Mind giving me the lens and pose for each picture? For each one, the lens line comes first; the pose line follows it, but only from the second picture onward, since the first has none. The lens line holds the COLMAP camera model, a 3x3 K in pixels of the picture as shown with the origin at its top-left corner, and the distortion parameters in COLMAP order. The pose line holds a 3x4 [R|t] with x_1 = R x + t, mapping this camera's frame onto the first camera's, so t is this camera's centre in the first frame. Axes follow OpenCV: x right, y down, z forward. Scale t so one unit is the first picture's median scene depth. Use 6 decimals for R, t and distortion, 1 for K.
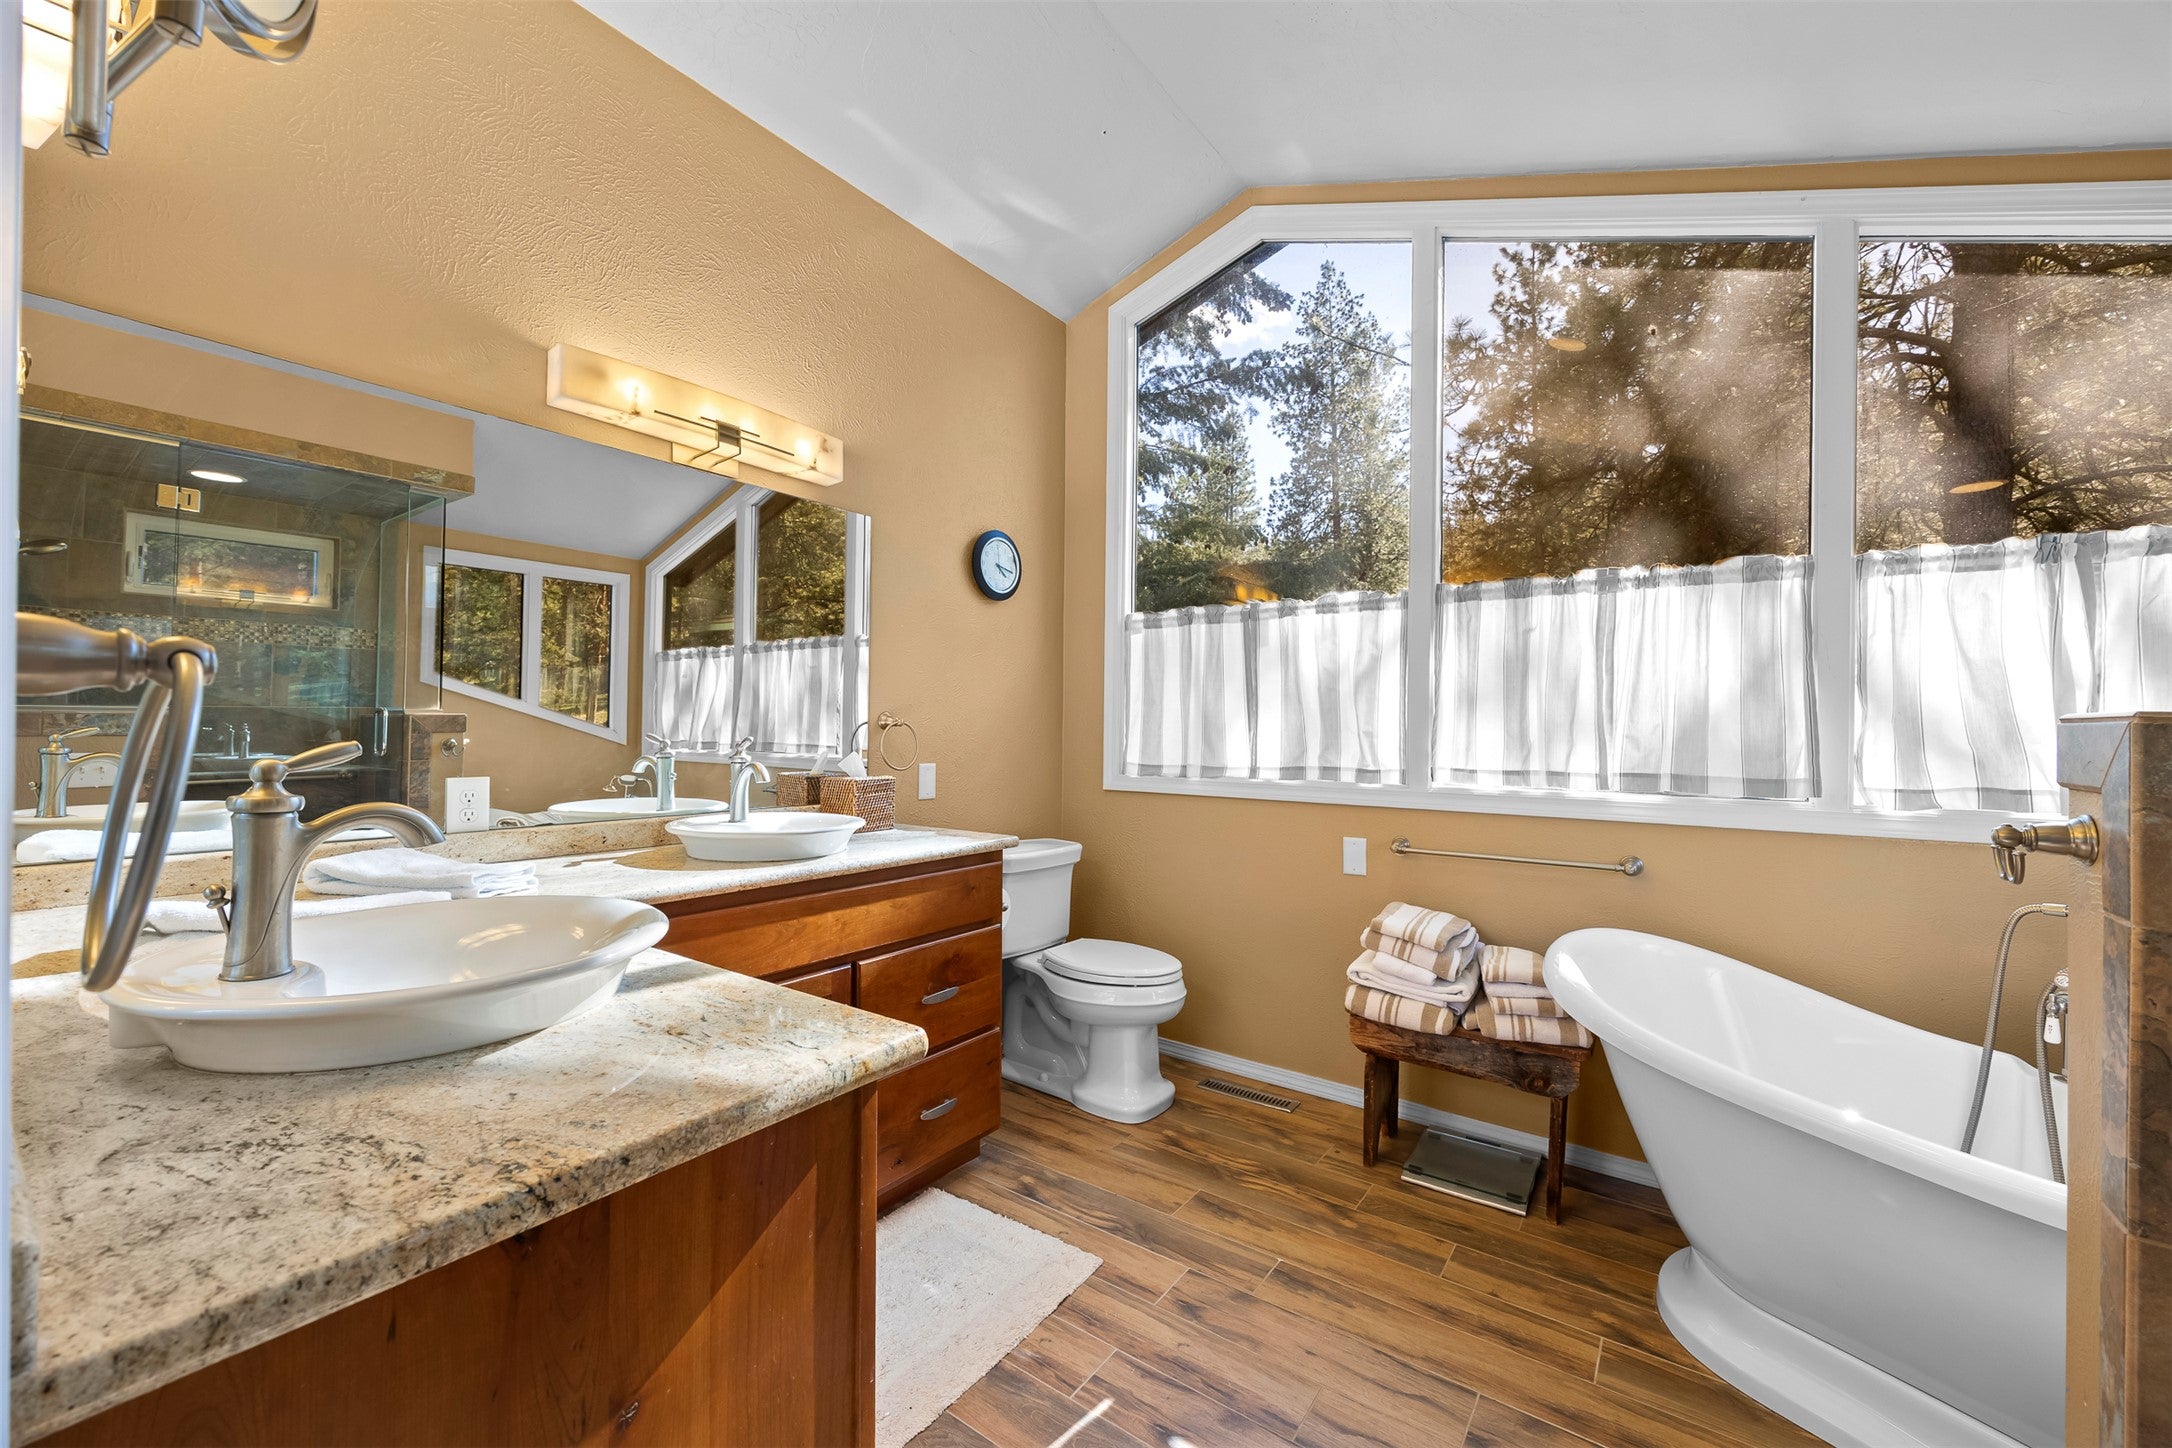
lens RADIAL K [[843.1, 0, 1087.0], [0, 843.1, 721.6], [0, 0, 1]] dist [0.001943, 0.000098]
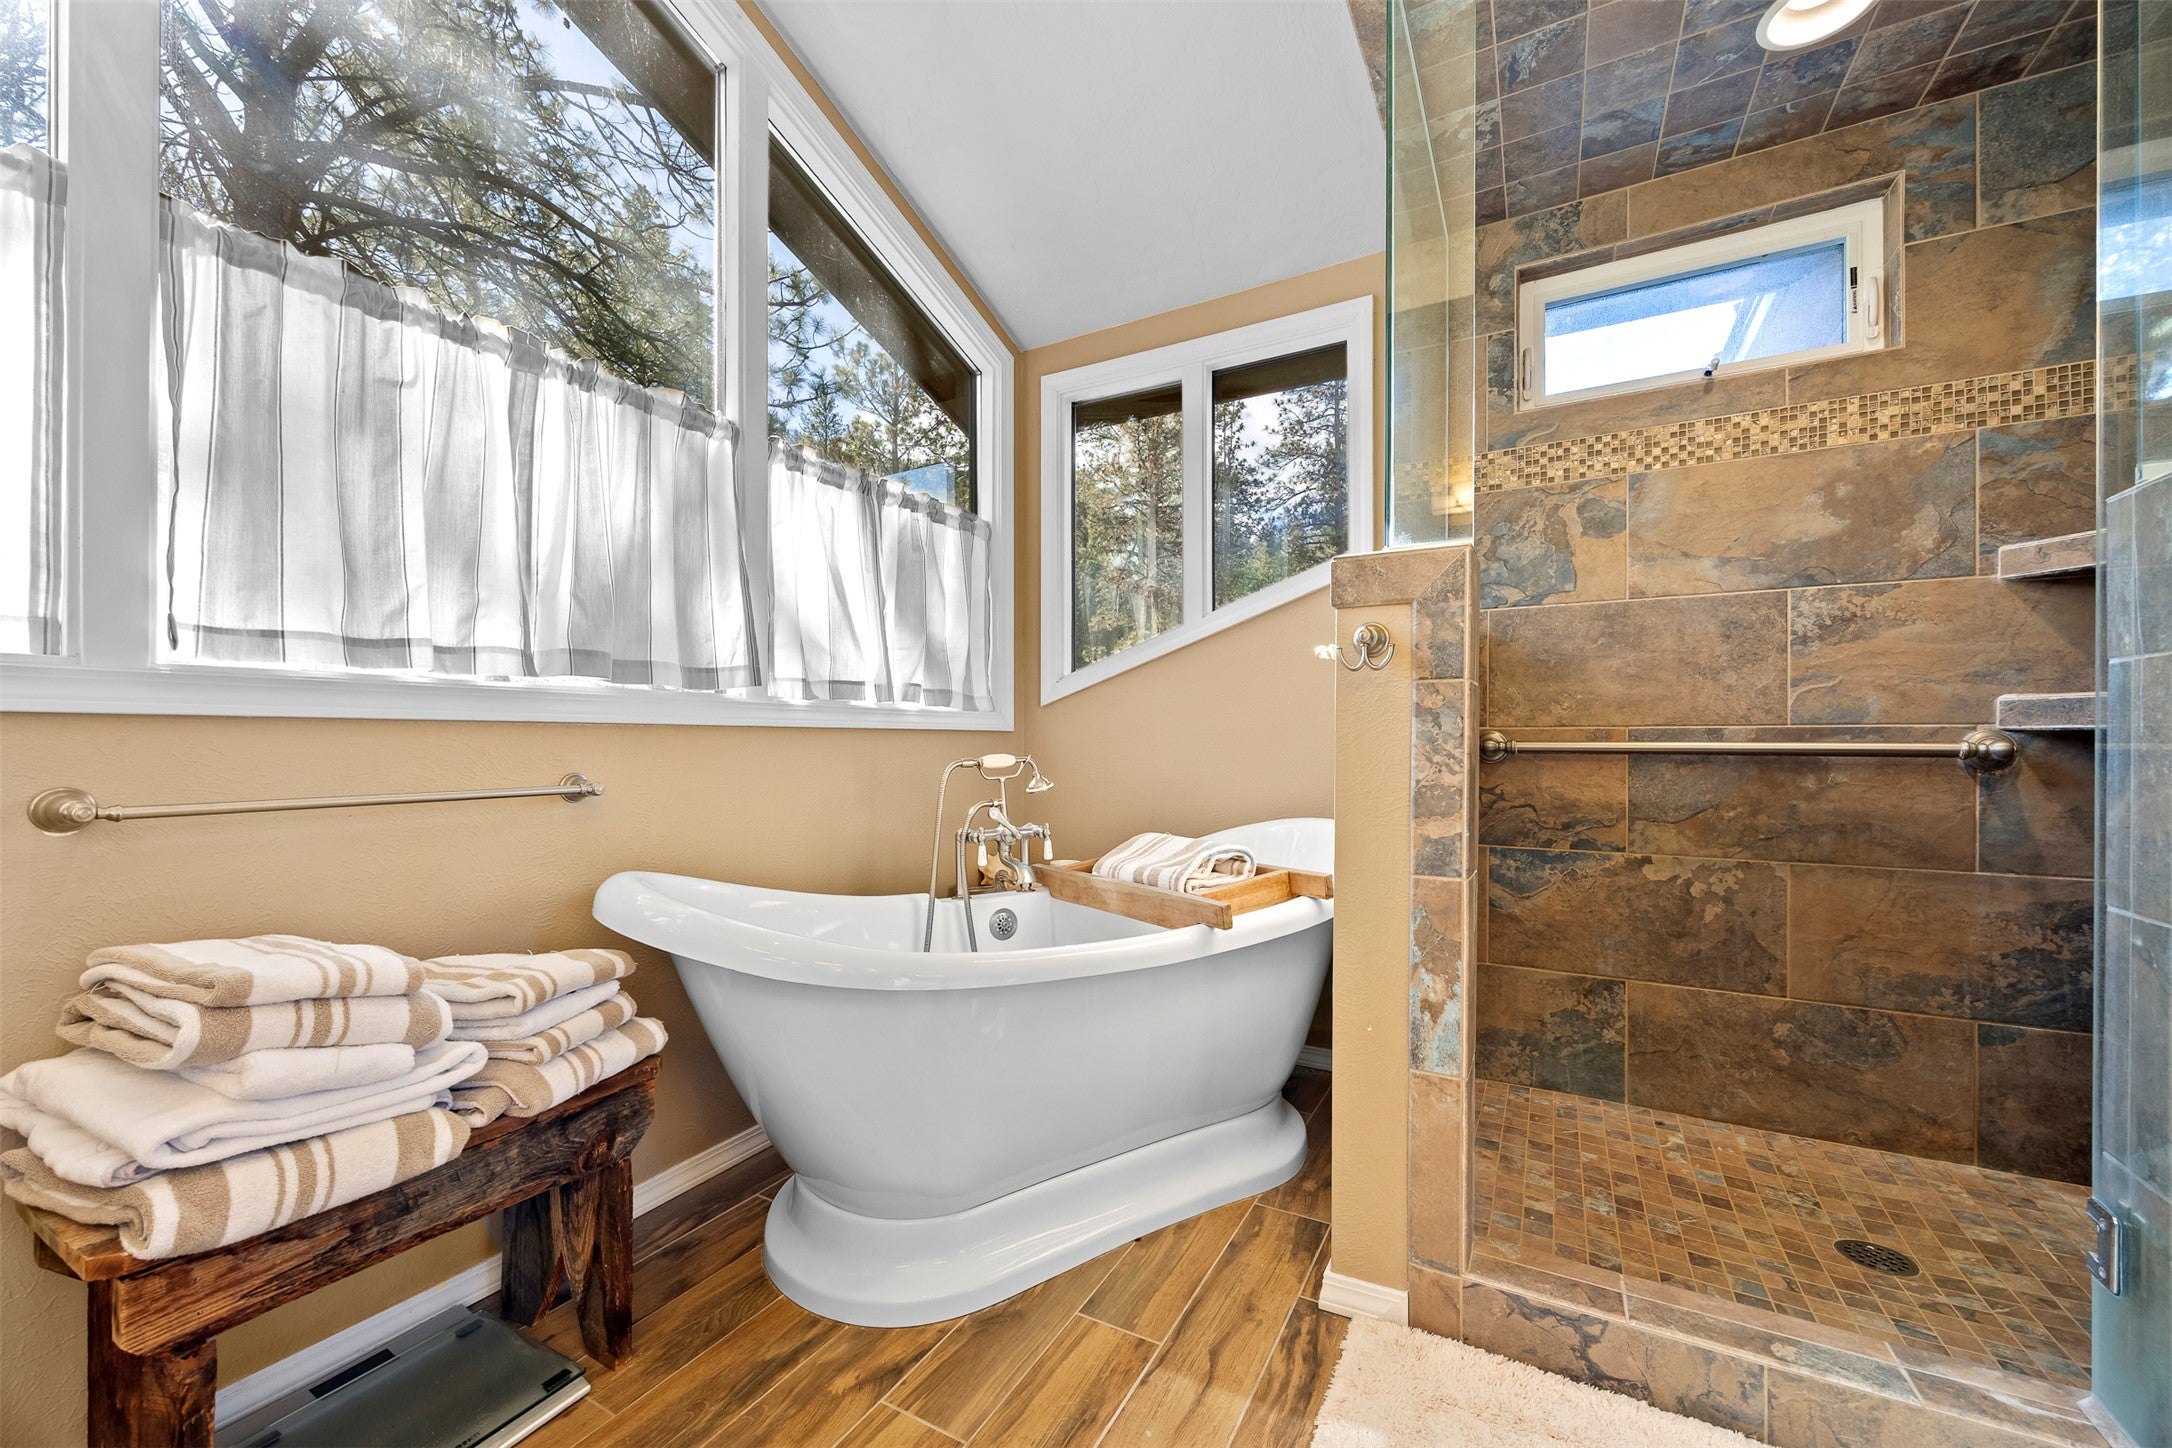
lens RADIAL K [[843.1, 0, 1083.2], [0, 843.1, 742.2], [0, 0, 1]] dist [0.001943, 0.000098]
pose [[-0.118833, -0.007909, 0.992883, -0.079245], [-0.009705, 0.999930, 0.006803, 0.126926], [-0.992867, -0.008828, -0.118901, 0.679716]]
